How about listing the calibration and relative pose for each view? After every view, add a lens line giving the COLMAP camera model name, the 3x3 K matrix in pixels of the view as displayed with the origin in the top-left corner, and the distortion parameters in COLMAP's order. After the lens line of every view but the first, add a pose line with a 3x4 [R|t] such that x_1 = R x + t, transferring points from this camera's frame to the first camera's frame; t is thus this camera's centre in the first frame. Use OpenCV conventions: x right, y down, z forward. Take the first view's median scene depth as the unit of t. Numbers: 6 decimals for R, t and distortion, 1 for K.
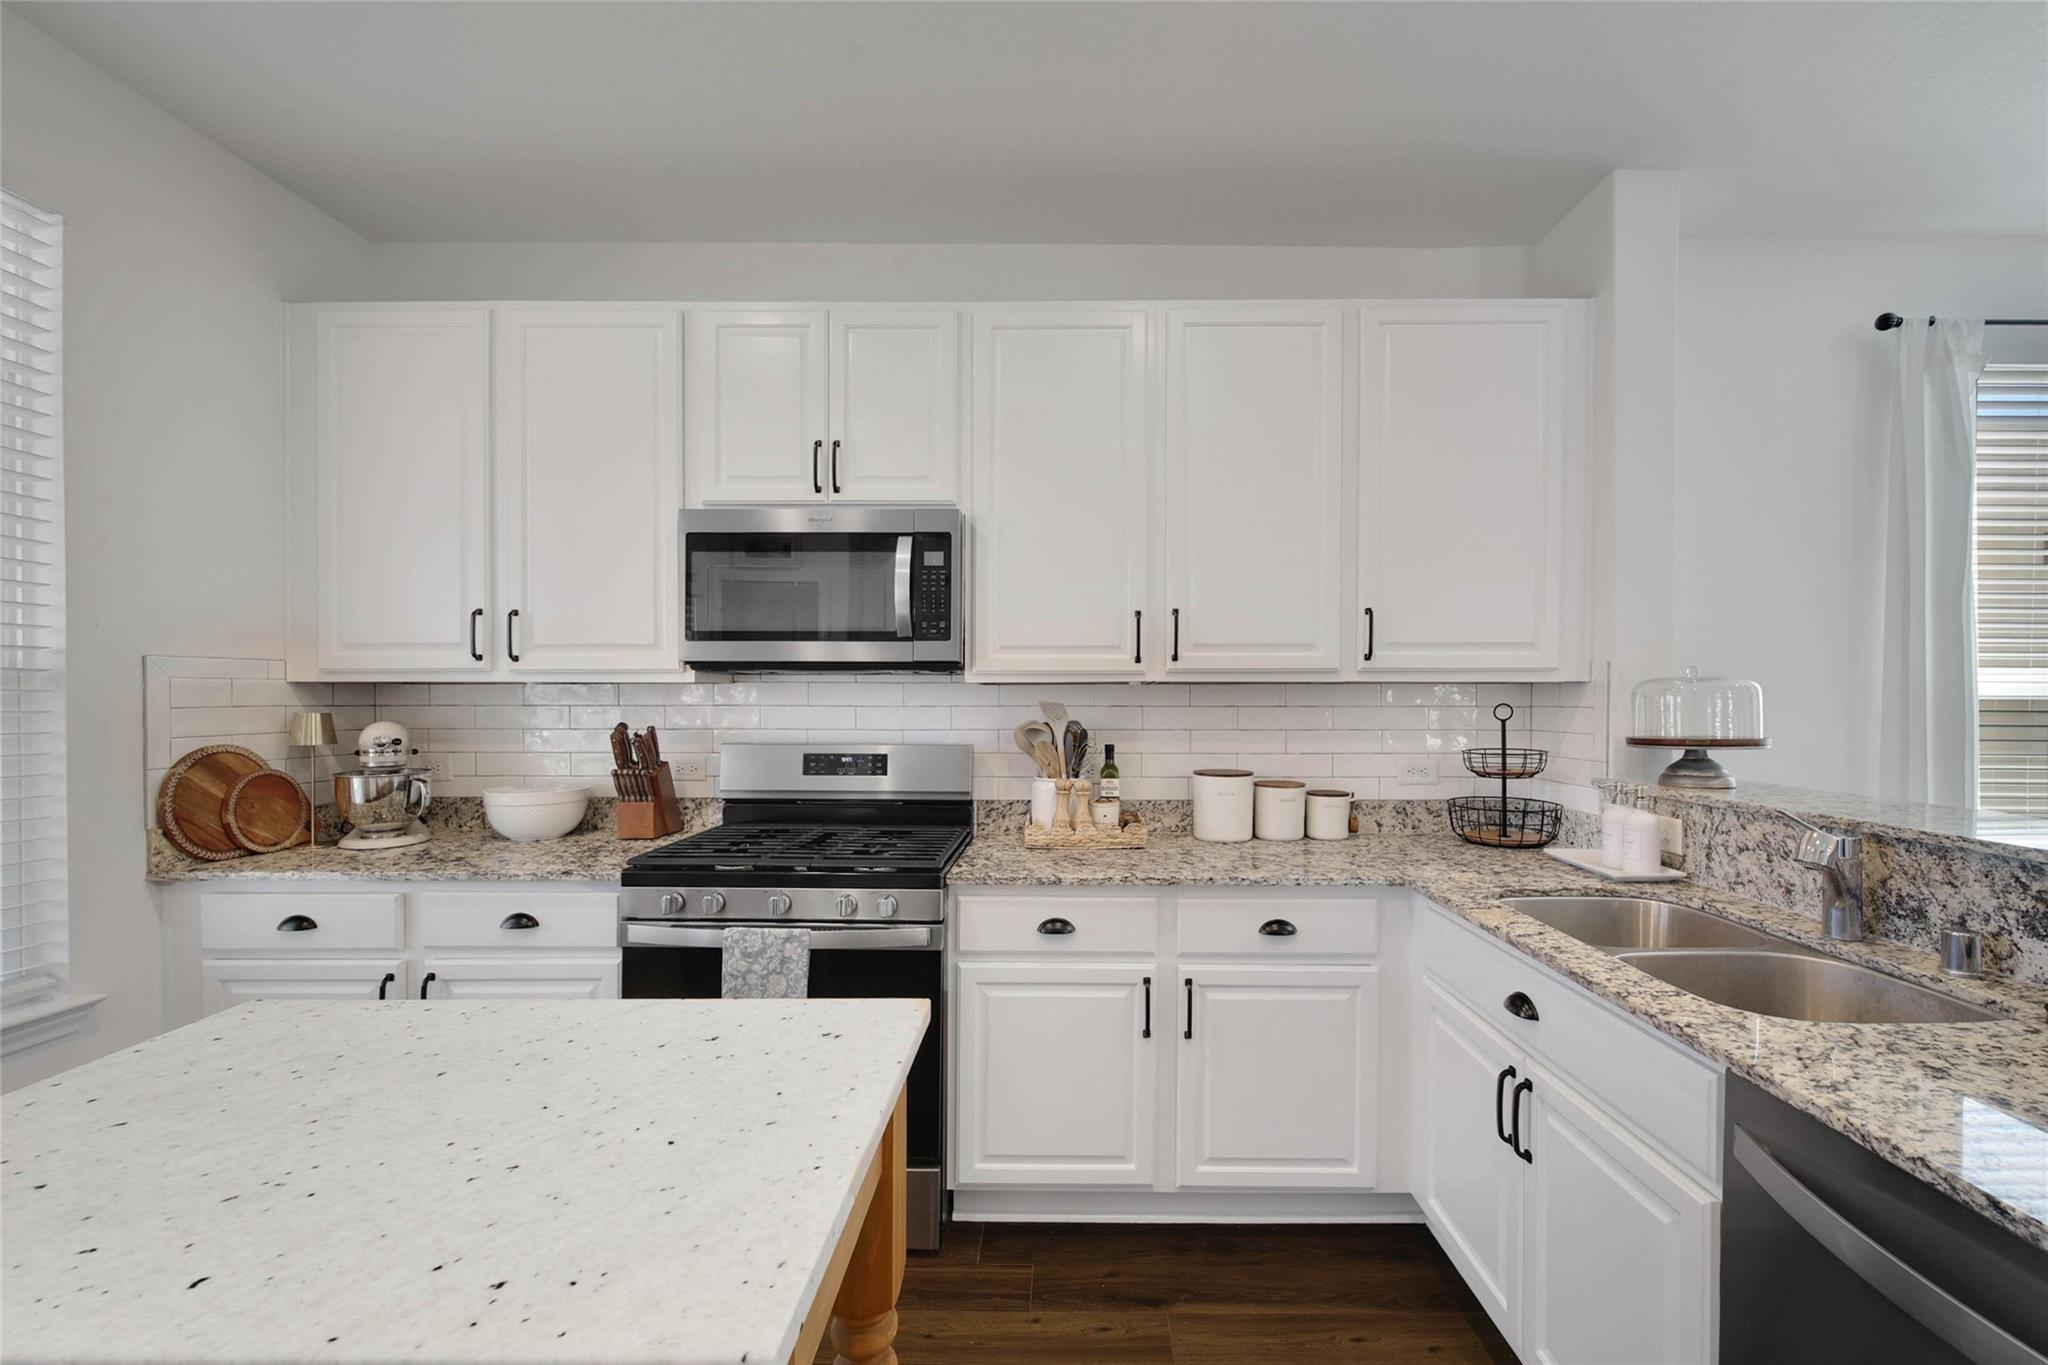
lens RADIAL K [[847.1, 0, 1043.2], [0, 847.1, 698.8], [0, 0, 1]] dist [-0.002337, 0.000031]
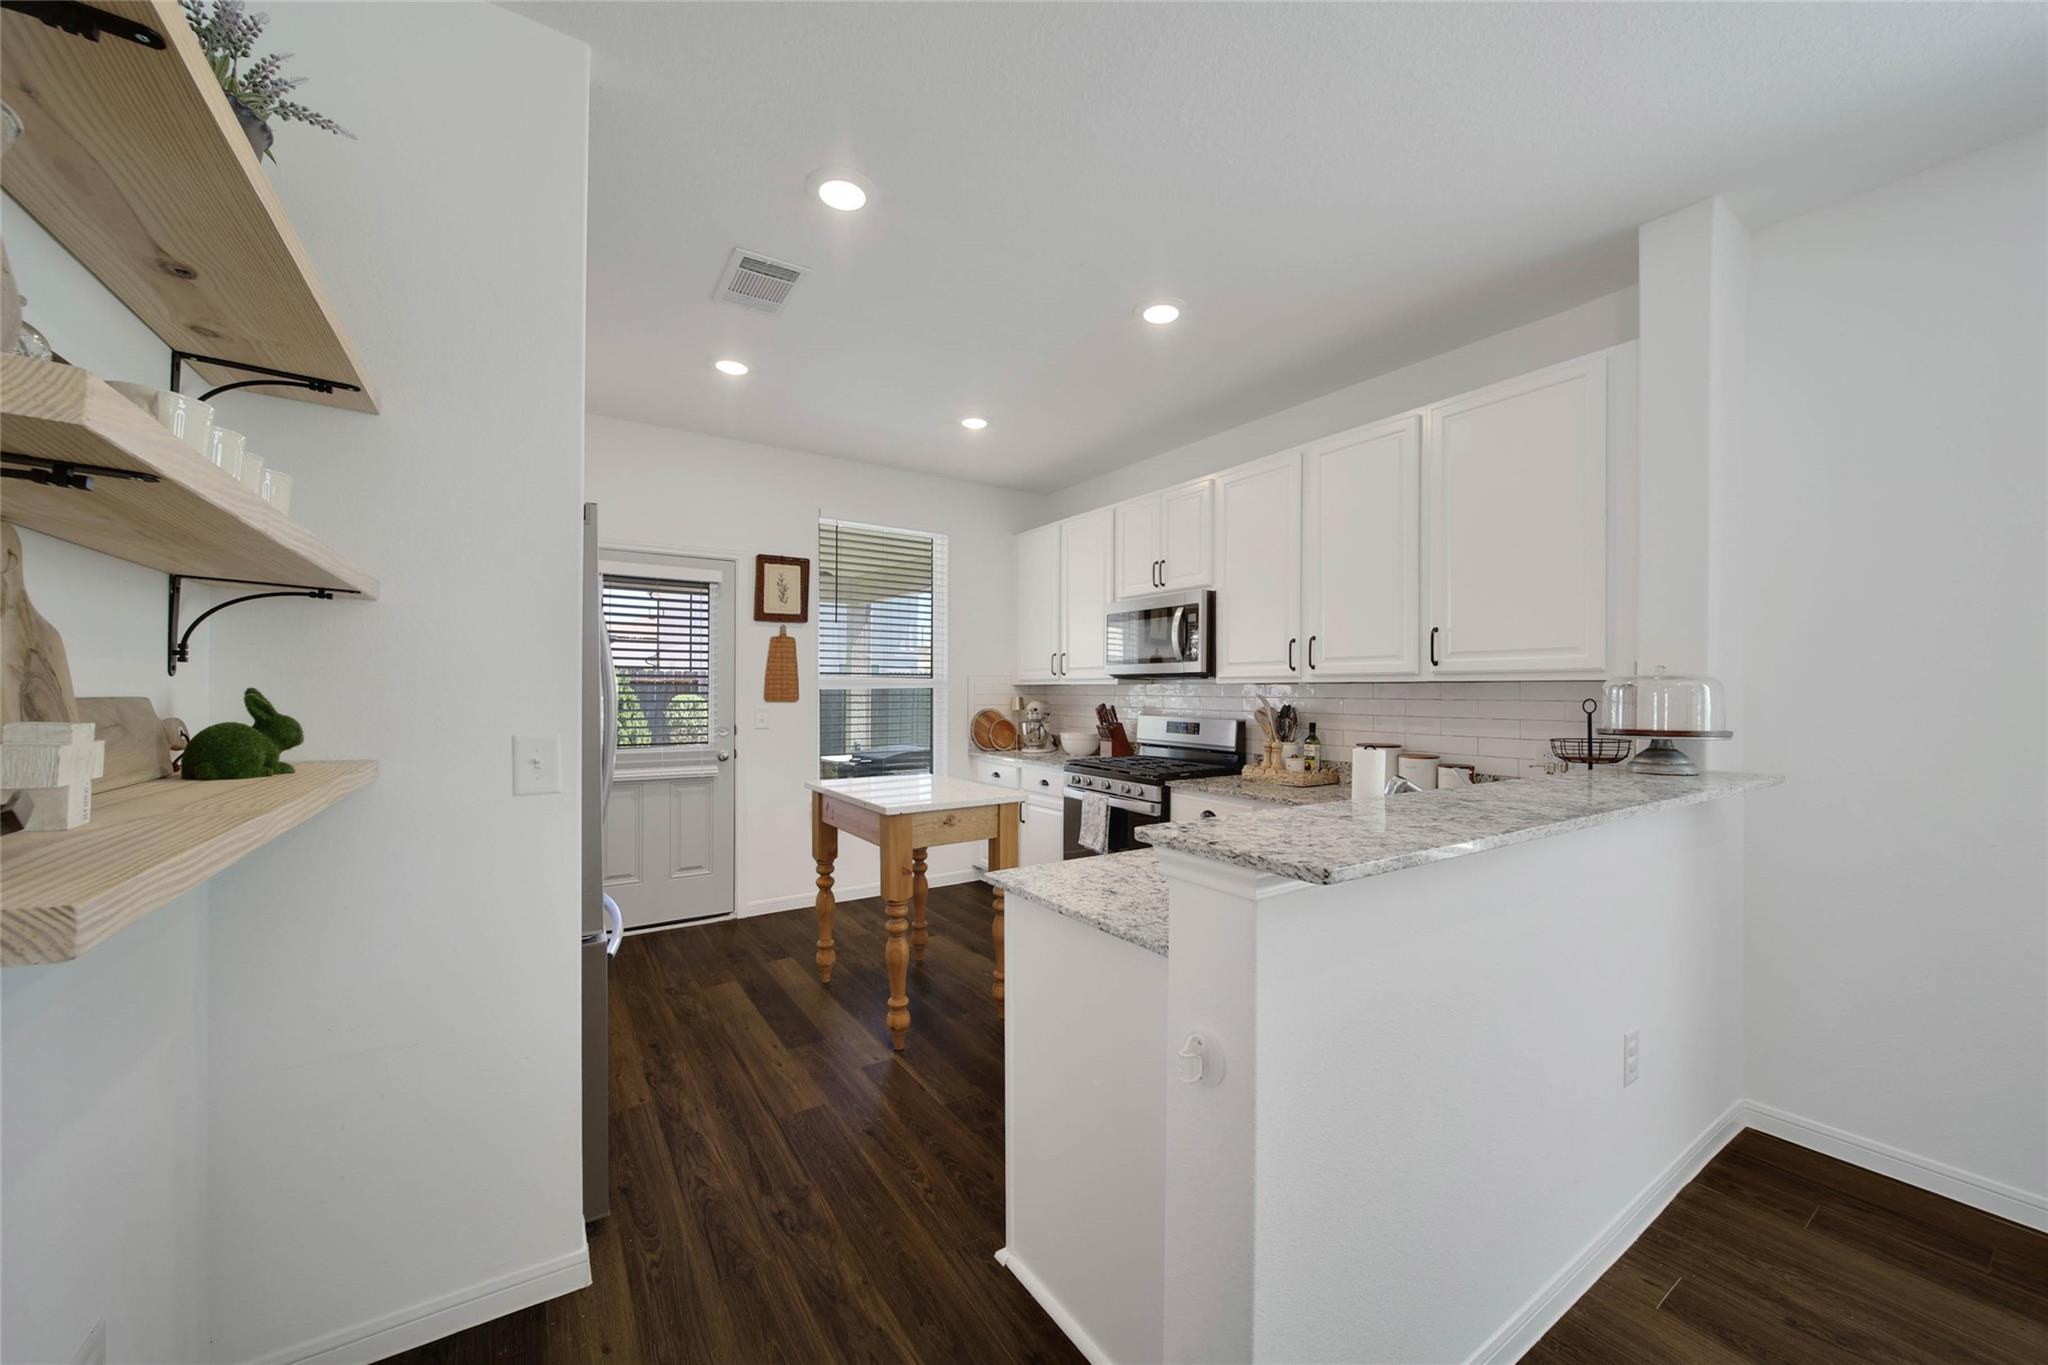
lens RADIAL K [[757.7, 0, 1029.0], [0, 757.7, 689.0], [0, 0, 1]] dist [-0.003878, -0.000711]
pose [[0.560651, -0.000118, -0.828052, 1.023006], [-0.011482, 0.999903, -0.007917, 0.009653], [0.827973, 0.013947, 0.560595, -0.227644]]
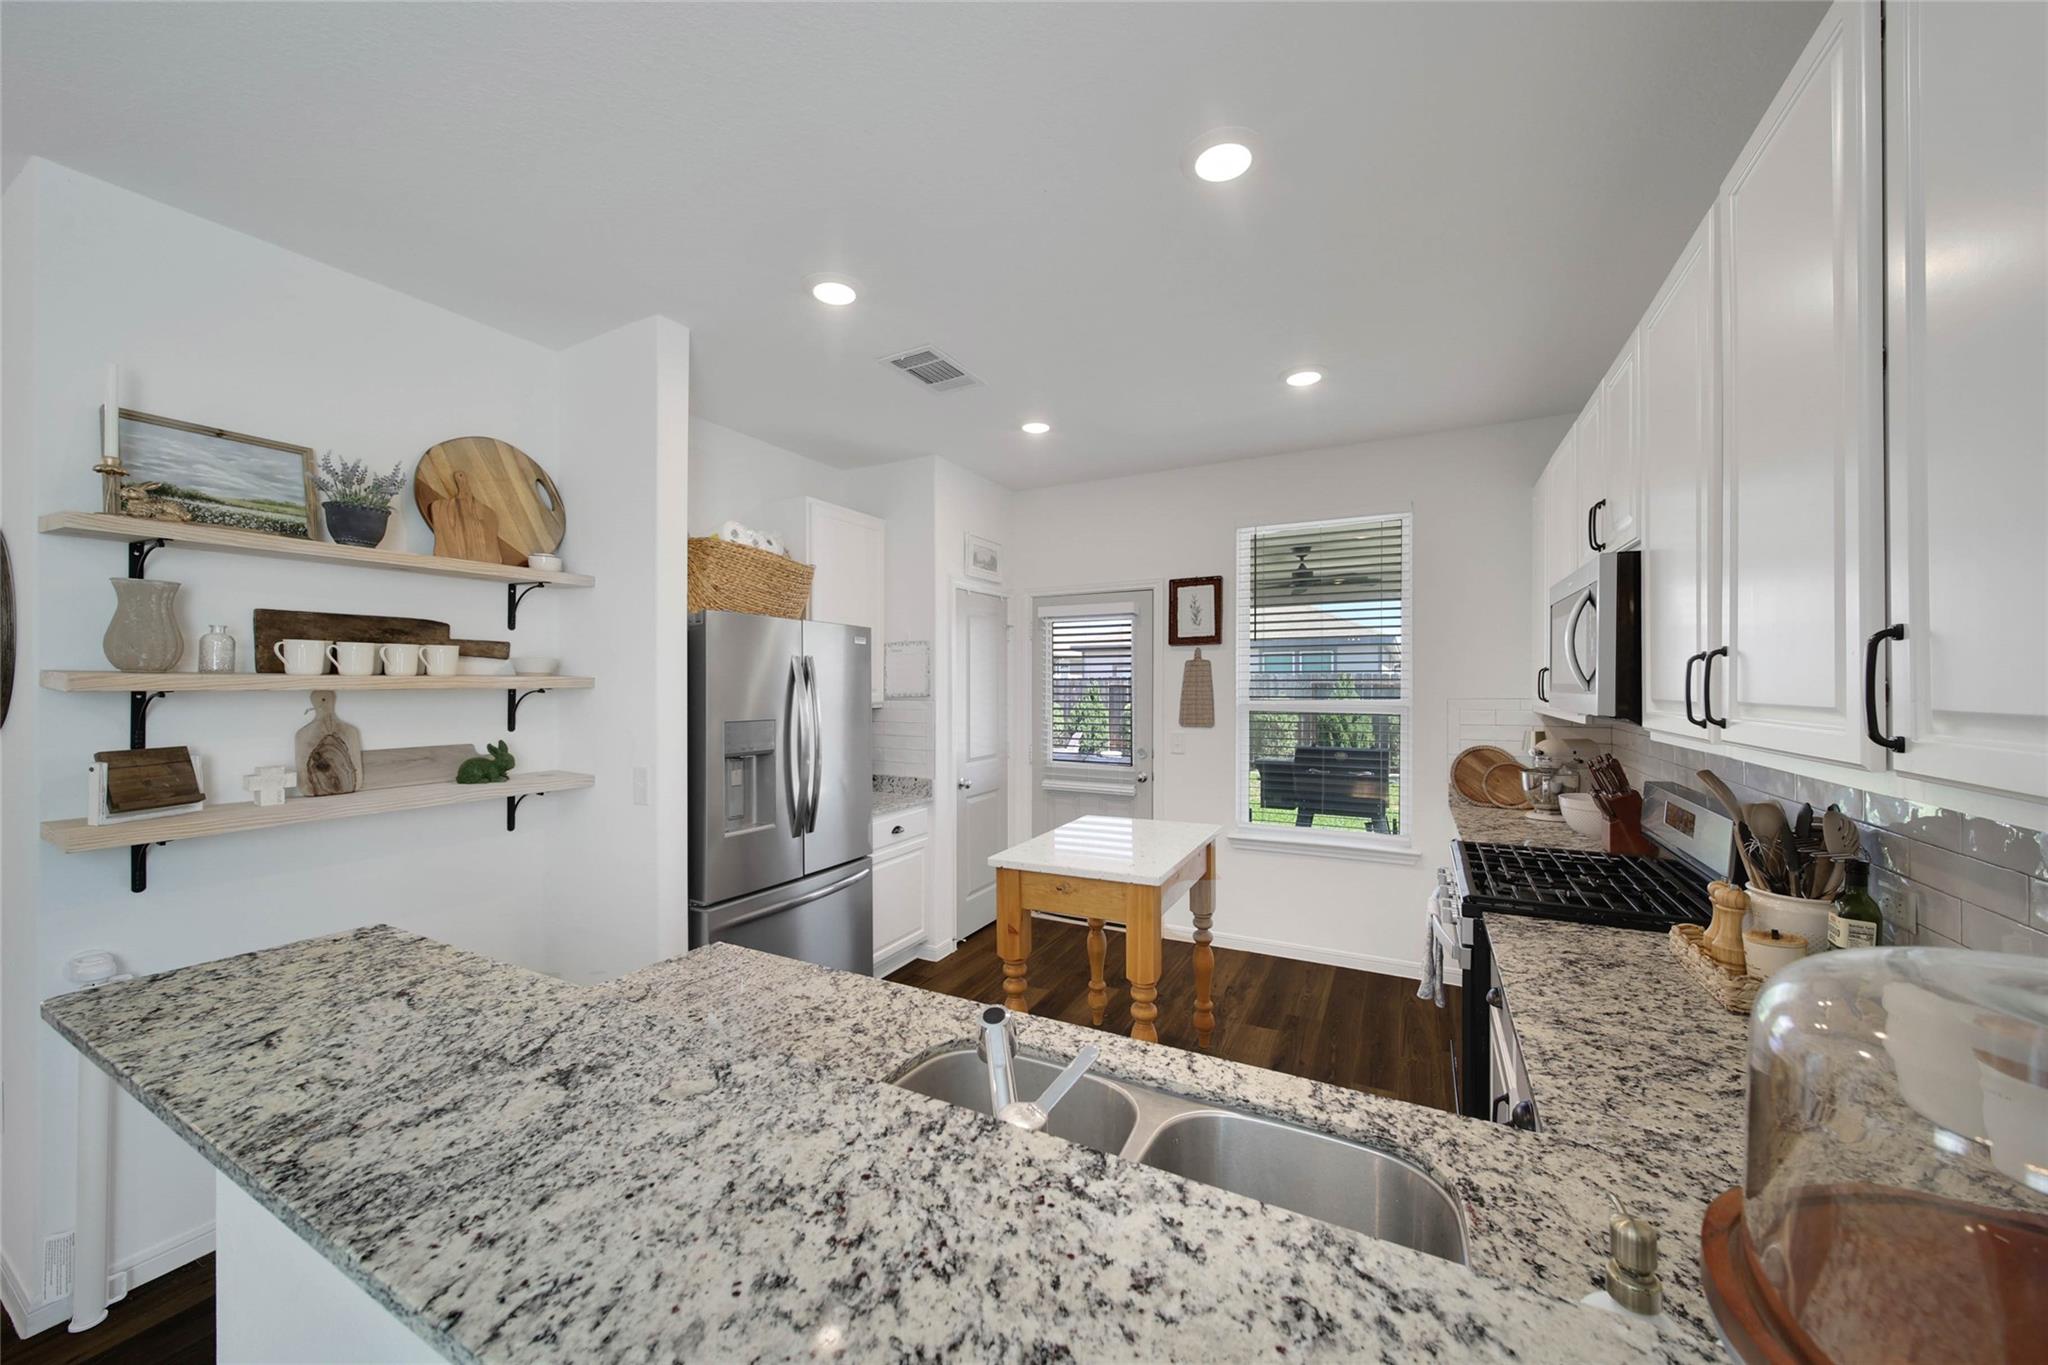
lens RADIAL K [[734.8, 0, 1031.1], [0, 734.8, 682.3], [0, 0, 1]] dist [0.000529, -0.001329]
pose [[-0.451305, 0.000107, -0.892370, 0.884725], [-0.005348, 0.999982, 0.002825, -0.079605], [0.892354, 0.006048, -0.451296, 0.789513]]
